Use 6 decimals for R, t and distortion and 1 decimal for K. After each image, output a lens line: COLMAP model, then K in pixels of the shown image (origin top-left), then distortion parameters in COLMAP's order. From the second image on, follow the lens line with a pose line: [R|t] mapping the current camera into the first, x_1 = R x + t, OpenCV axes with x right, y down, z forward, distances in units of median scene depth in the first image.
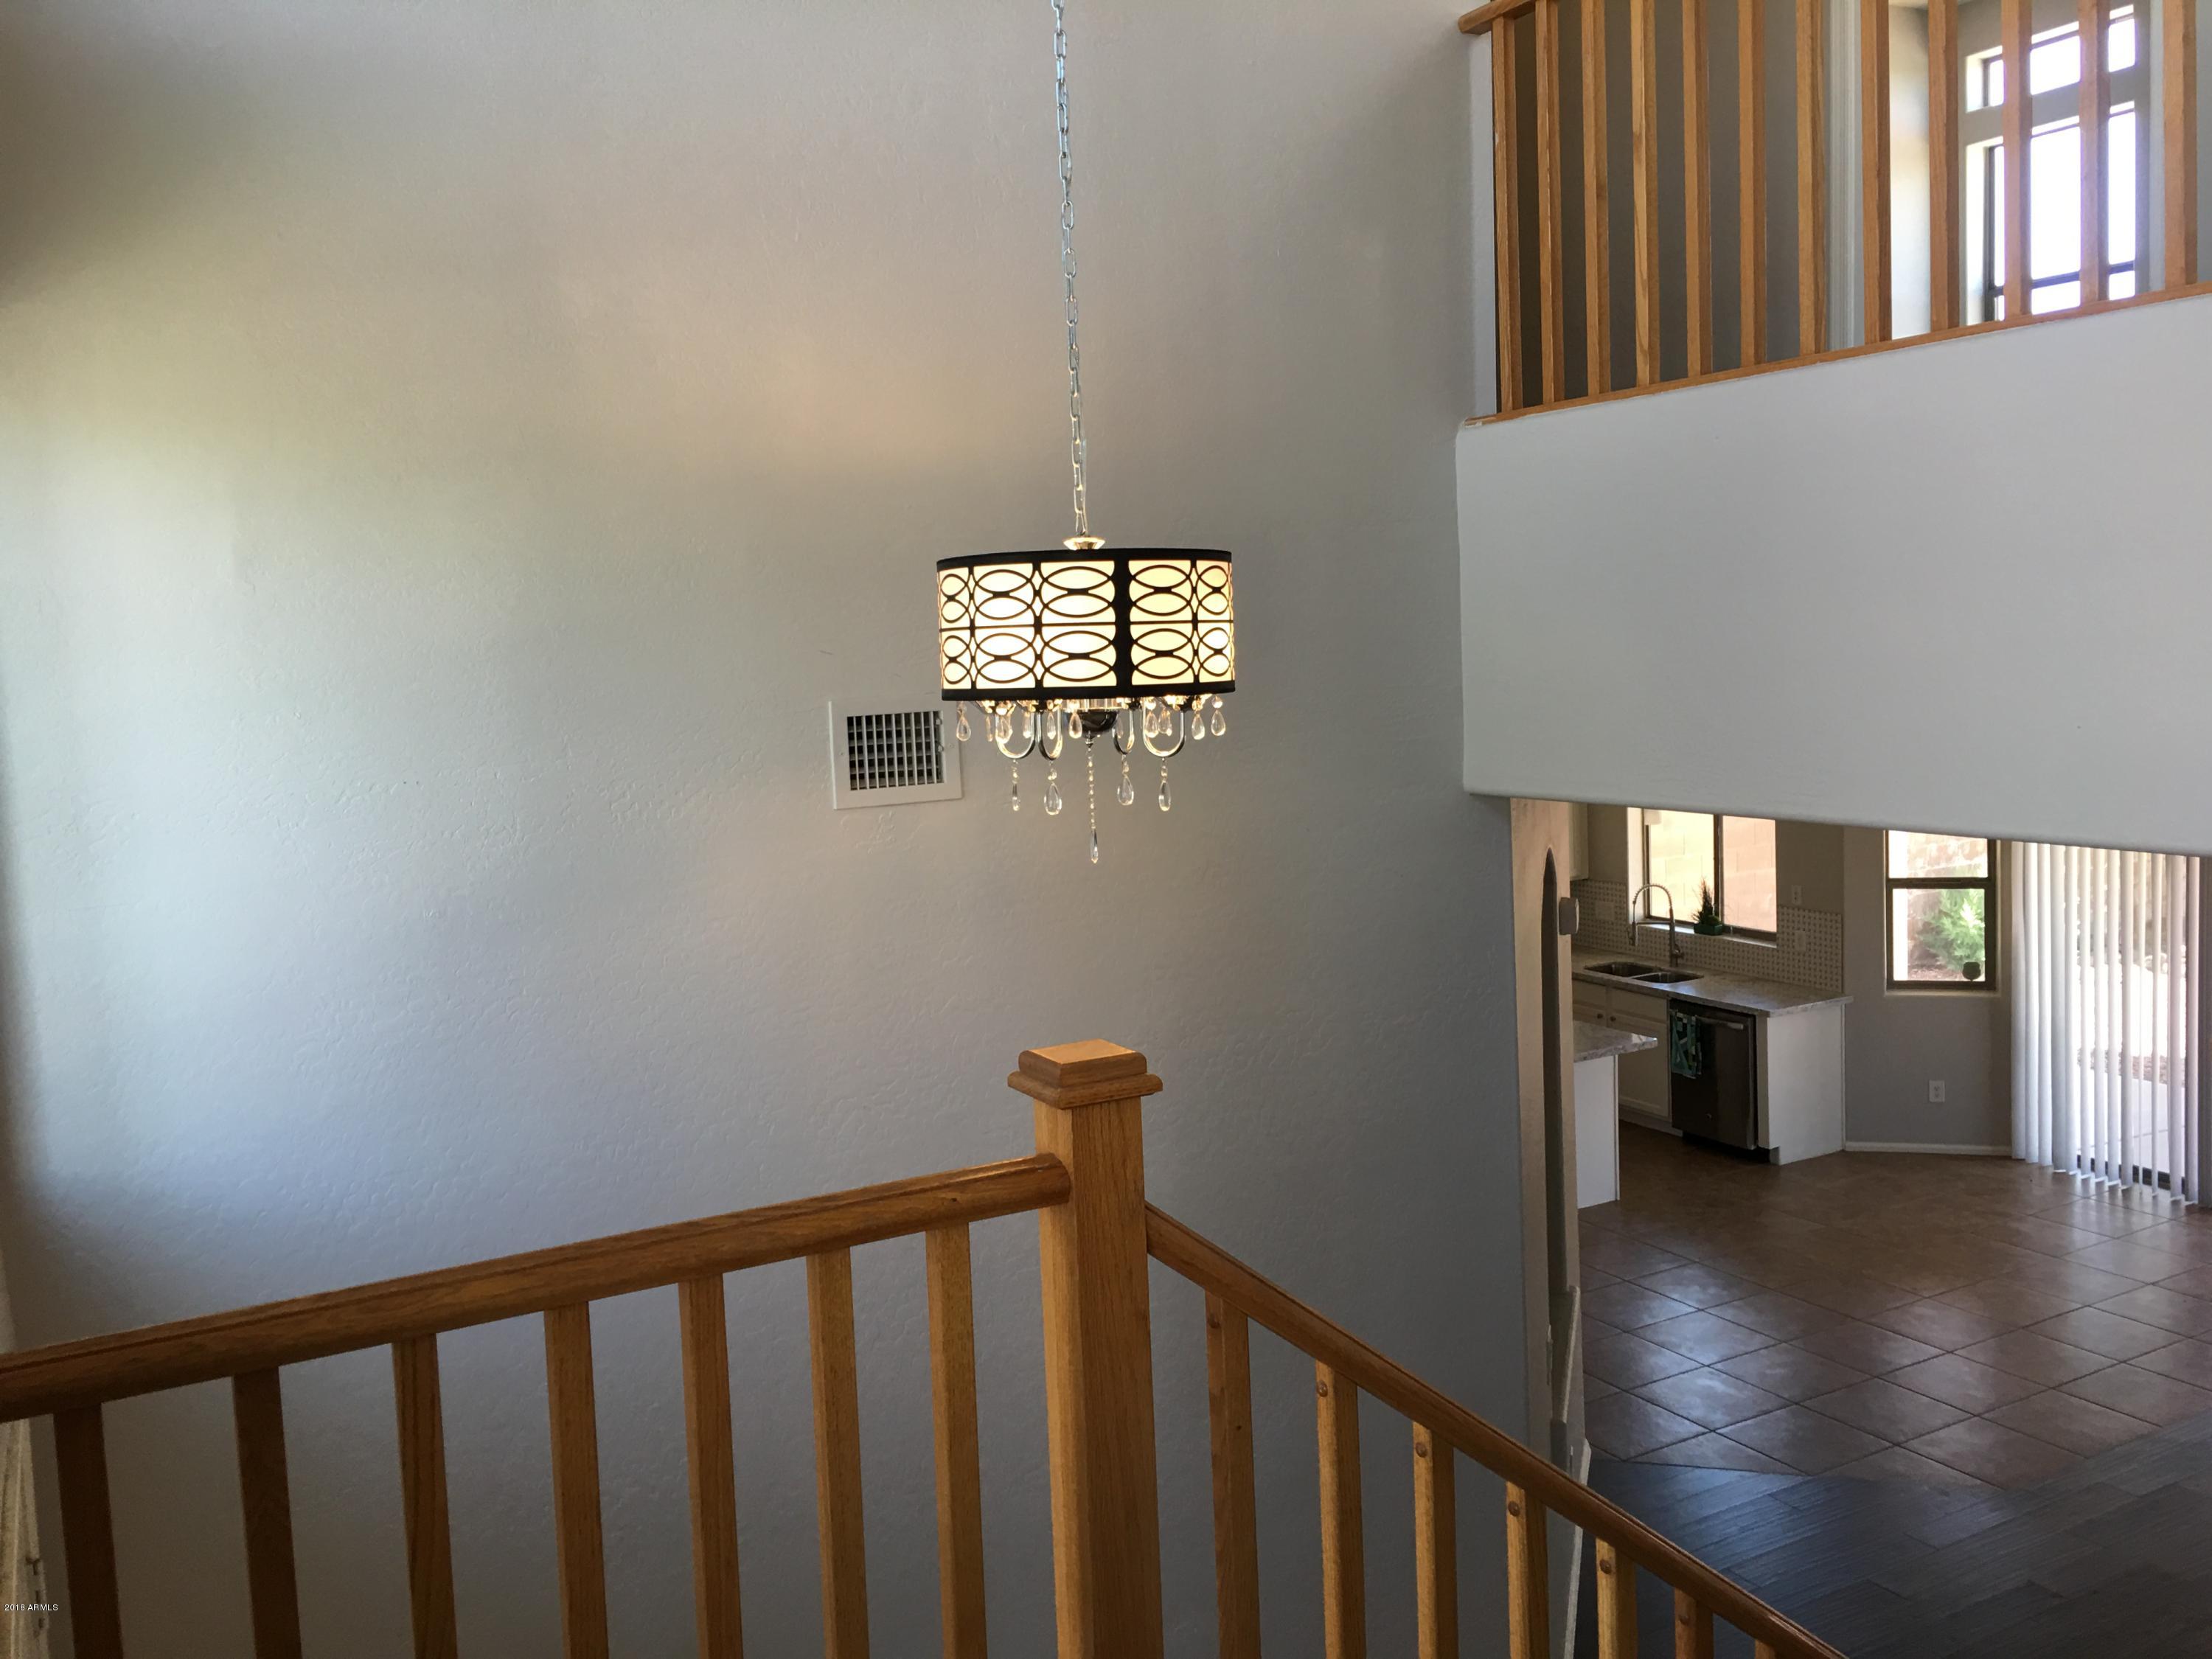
lens RADIAL K [[1848.0, 0, 1098.8], [0, 1848.0, 779.4], [0, 0, 1]] dist [0.007573, 0.003582]
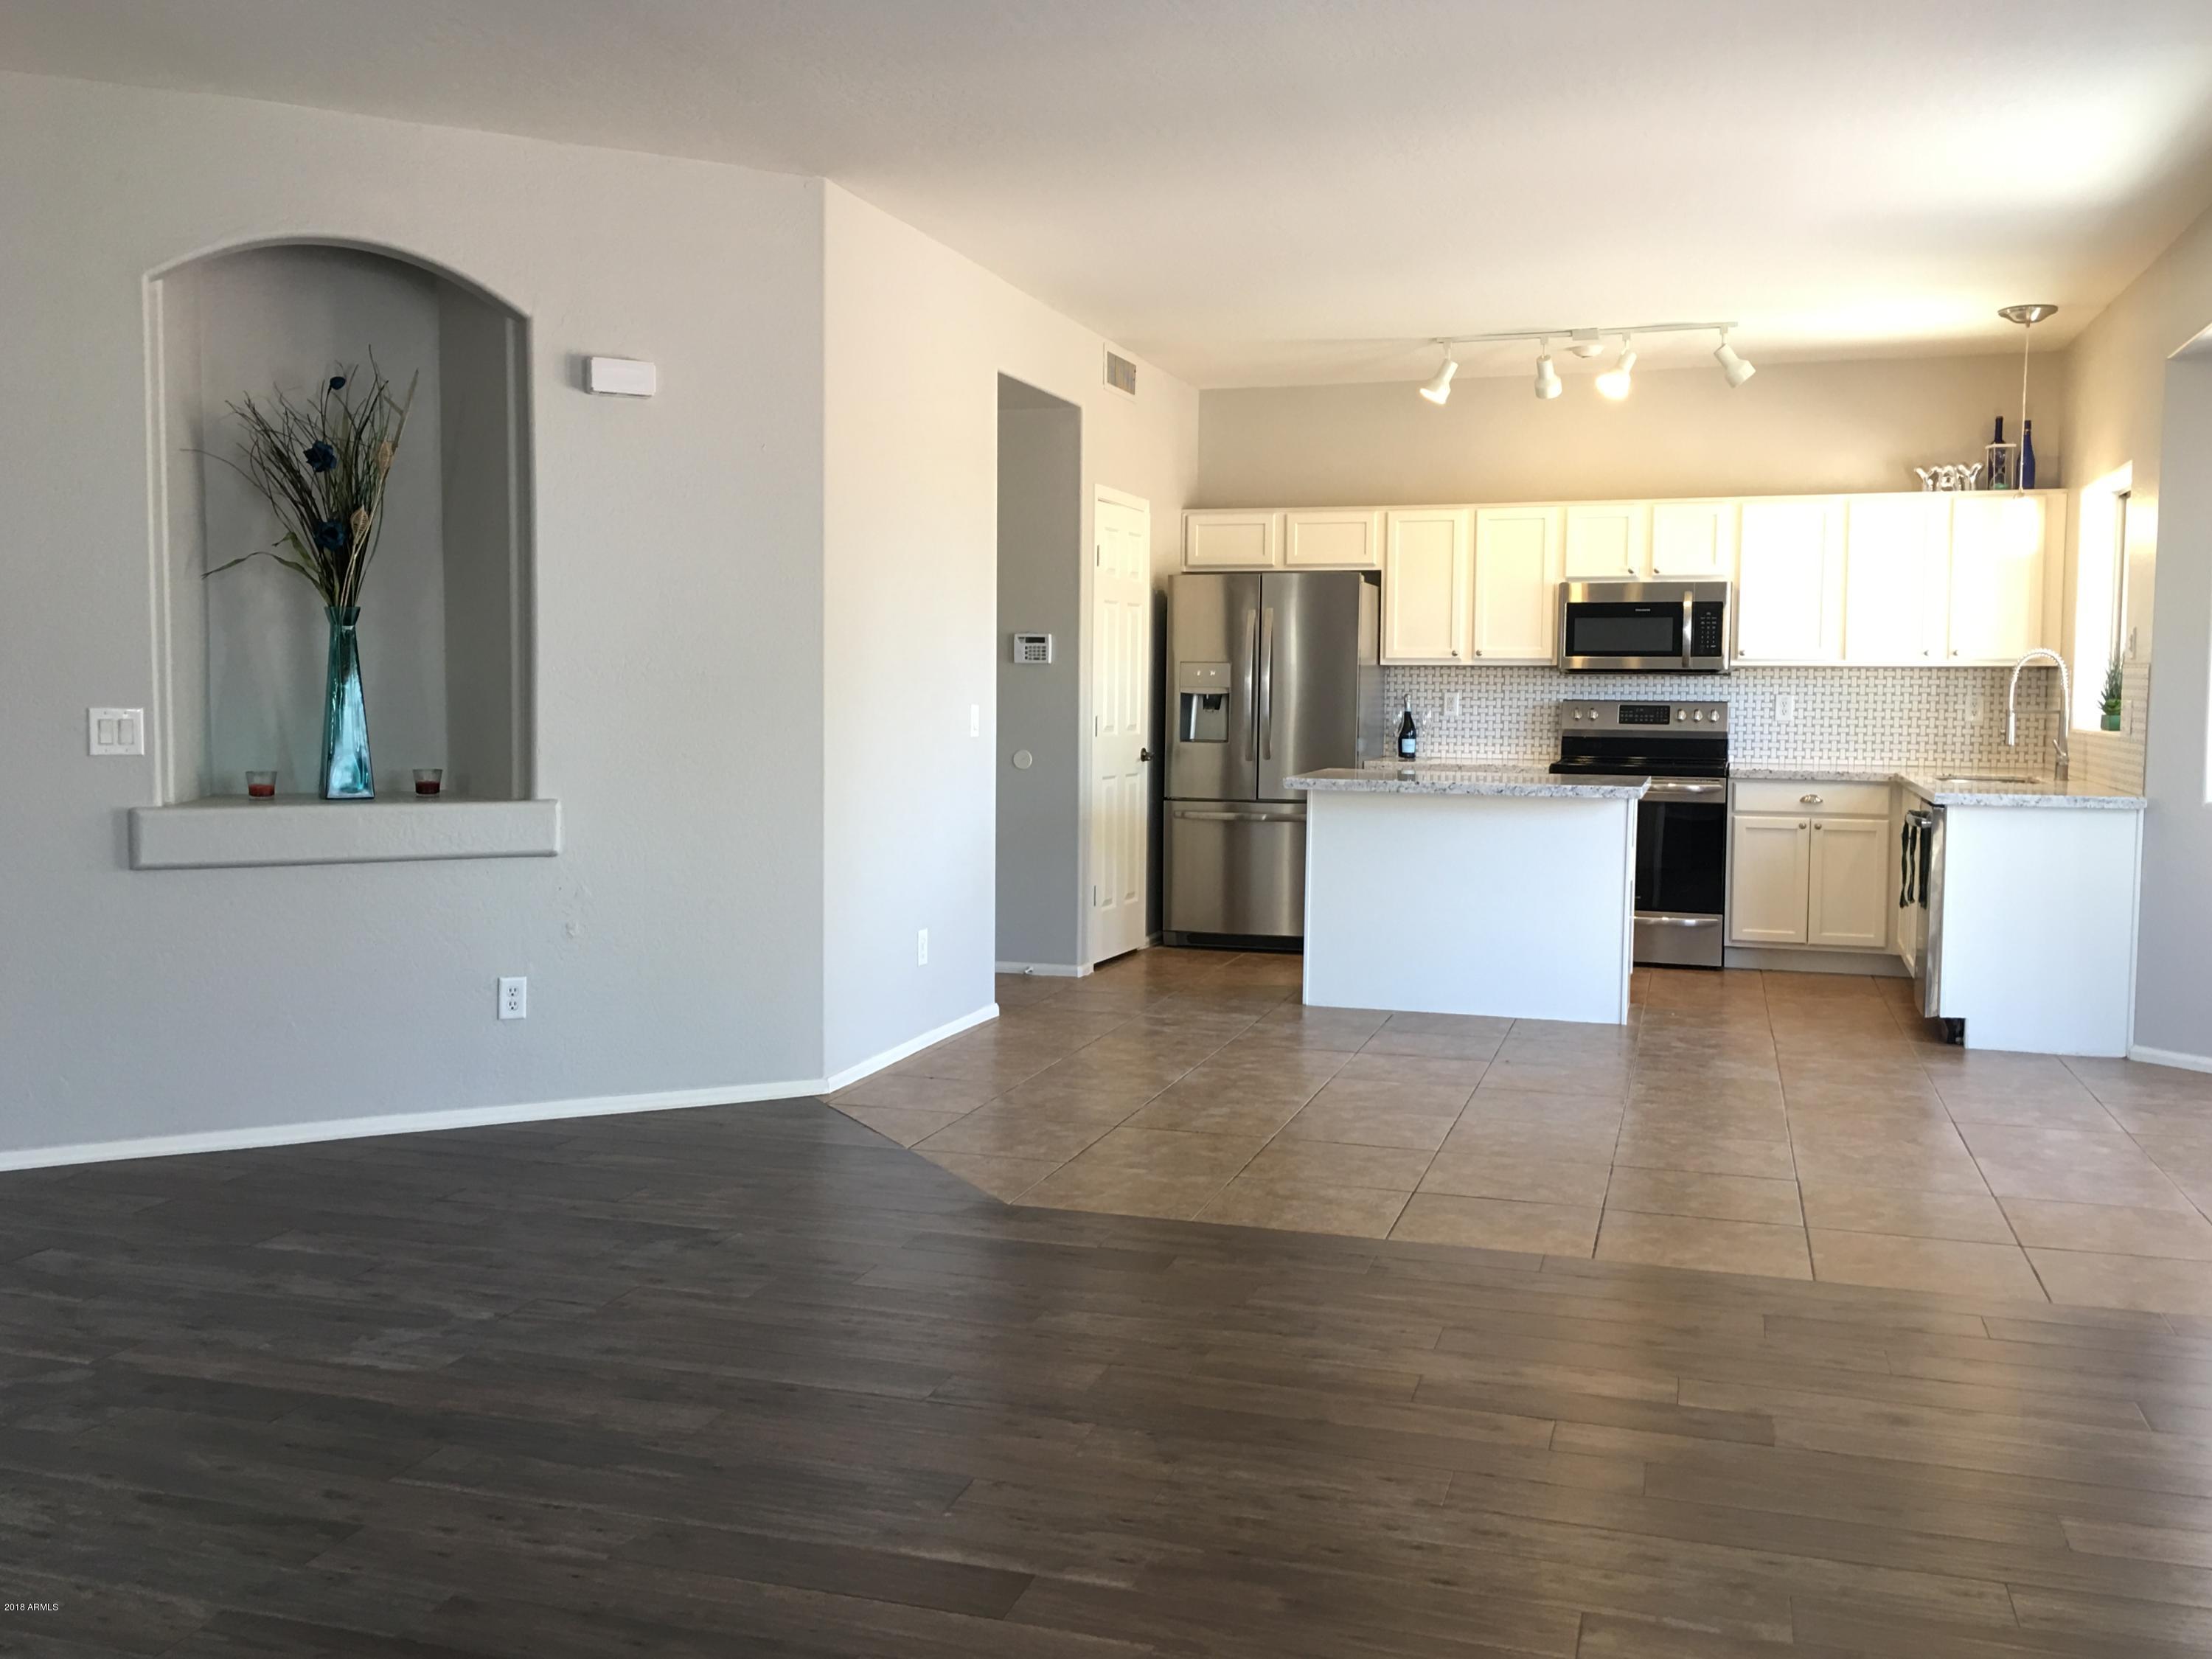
lens RADIAL K [[2017.1, 0, 1076.2], [0, 2017.1, 818.2], [0, 0, 1]] dist [0.048681, -0.006160]
pose [[0.688998, 0.100459, -0.717768, 0.630900], [-0.093870, 0.994375, 0.049065, 0.121208], [0.718659, 0.033571, 0.694552, 0.288450]]
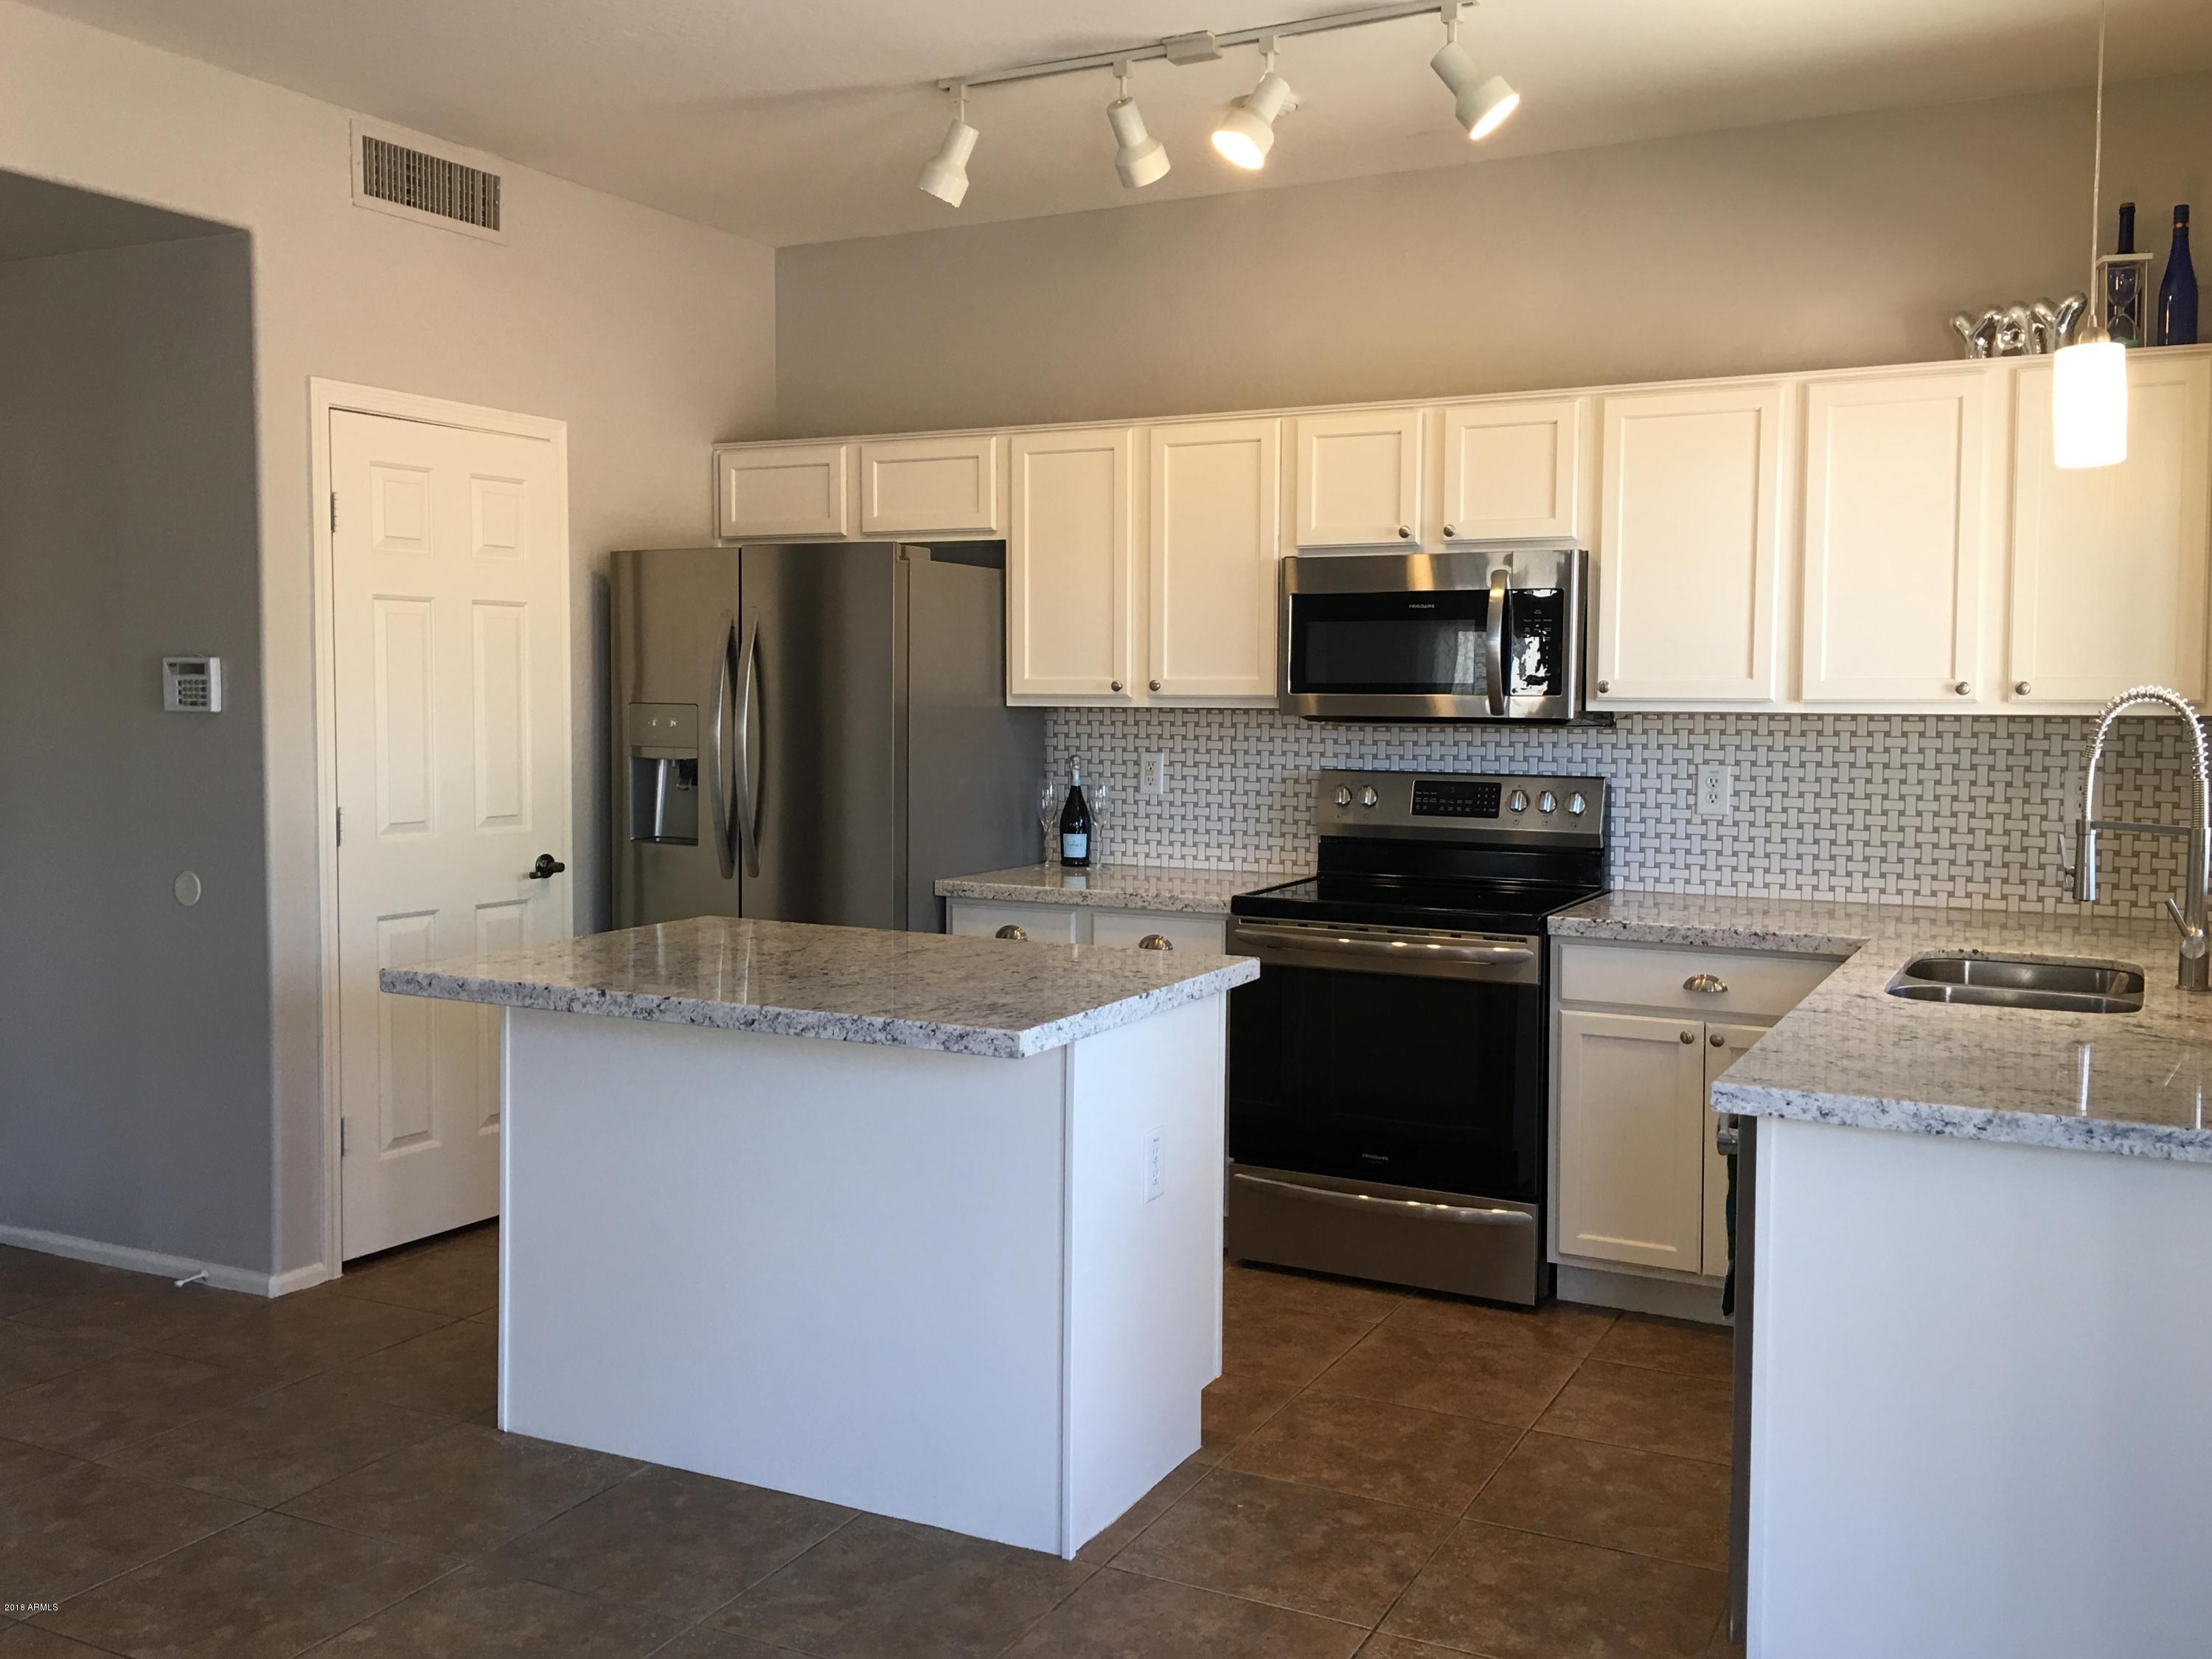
lens RADIAL K [[2004.1, 0, 1098.6], [0, 2004.1, 805.2], [0, 0, 1]] dist [0.050751, -0.003149]
pose [[0.558627, 0.098516, -0.823547, 0.505173], [-0.092935, 0.994103, 0.055879, 0.078420], [0.824196, 0.045321, 0.564488, 0.748420]]
